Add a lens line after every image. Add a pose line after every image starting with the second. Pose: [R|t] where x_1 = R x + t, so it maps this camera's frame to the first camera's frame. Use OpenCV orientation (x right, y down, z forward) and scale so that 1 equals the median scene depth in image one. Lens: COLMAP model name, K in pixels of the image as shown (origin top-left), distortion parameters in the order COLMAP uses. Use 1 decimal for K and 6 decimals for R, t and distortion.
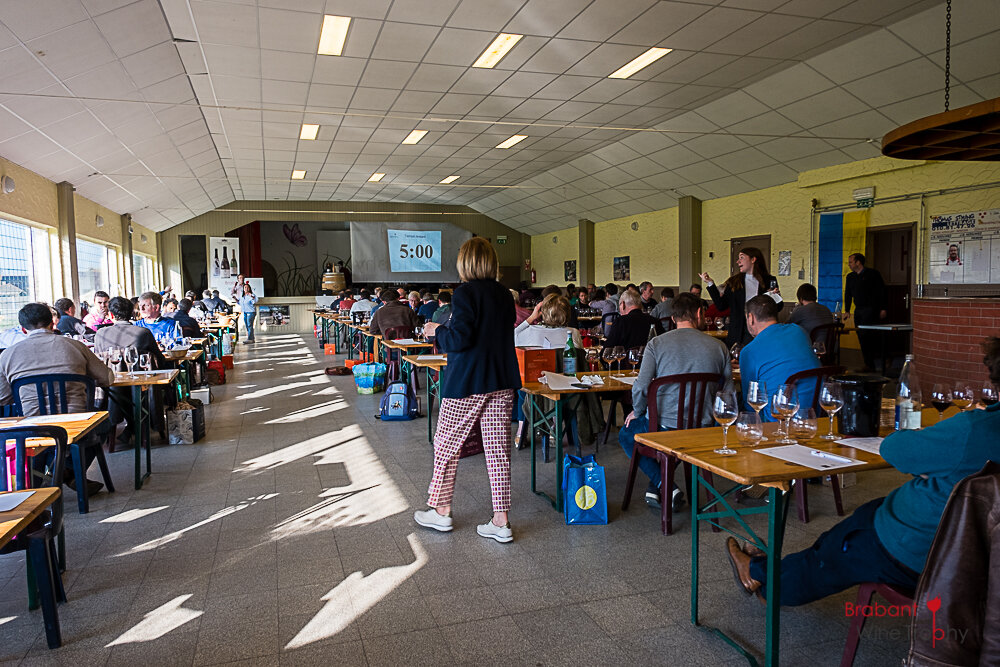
lens RADIAL K [[724.6, 0, 500.0], [0, 724.6, 333.5], [0, 0, 1]] dist [0.006596, 0.003010]
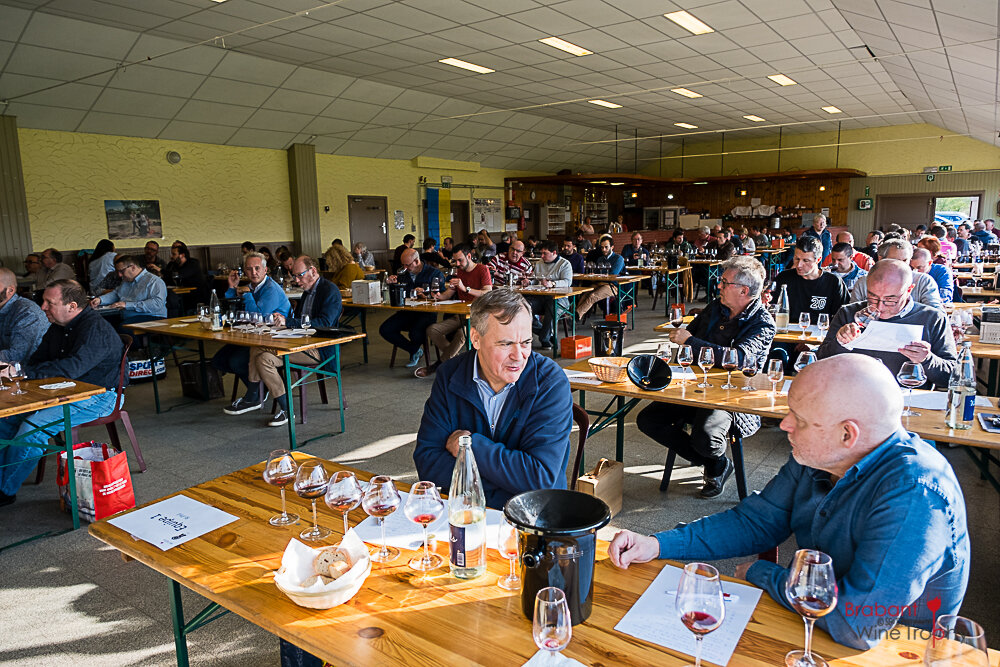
lens RADIAL K [[679.3, 0, 500.0], [0, 679.3, 333.5], [0, 0, 1]] dist [0.008022, 0.001342]
pose [[-0.602741, -0.103336, 0.791217, -1.345892], [0.082543, 0.978184, 0.190635, -0.210235], [-0.793656, 0.180213, -0.581062, 2.960850]]
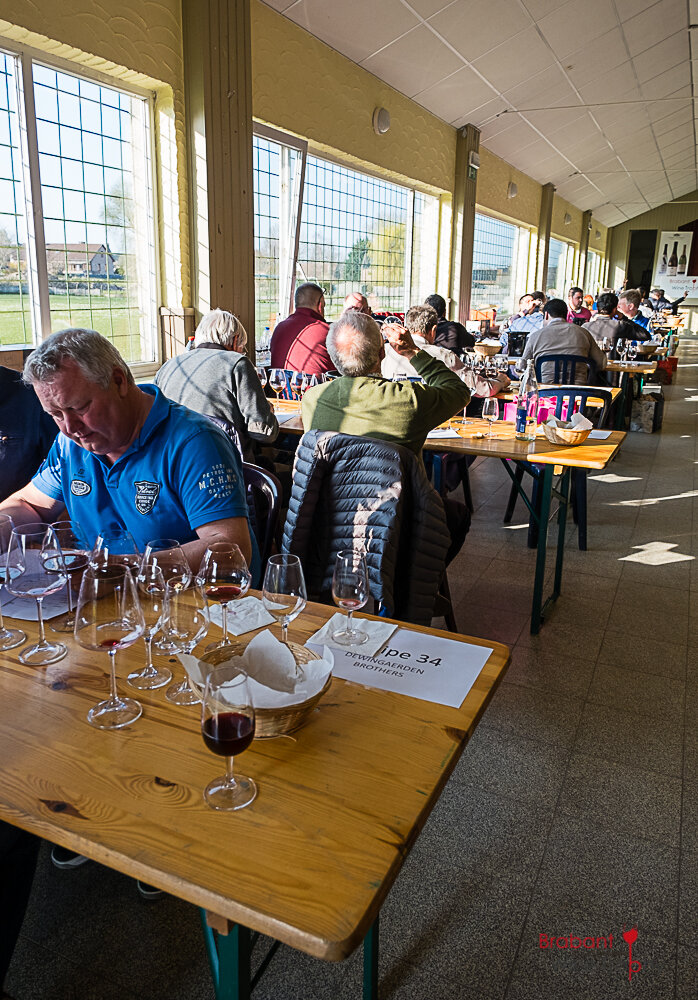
lens RADIAL K [[755.1, 0, 335.9], [0, 755.1, 457.0], [0, 0, 1]] dist [0.008131, 0.024867]
pose [[0.732808, 0.182362, -0.655543, -0.018379], [-0.075843, 0.979305, 0.187645, 0.009434], [0.676195, -0.087789, 0.731473, -0.147426]]
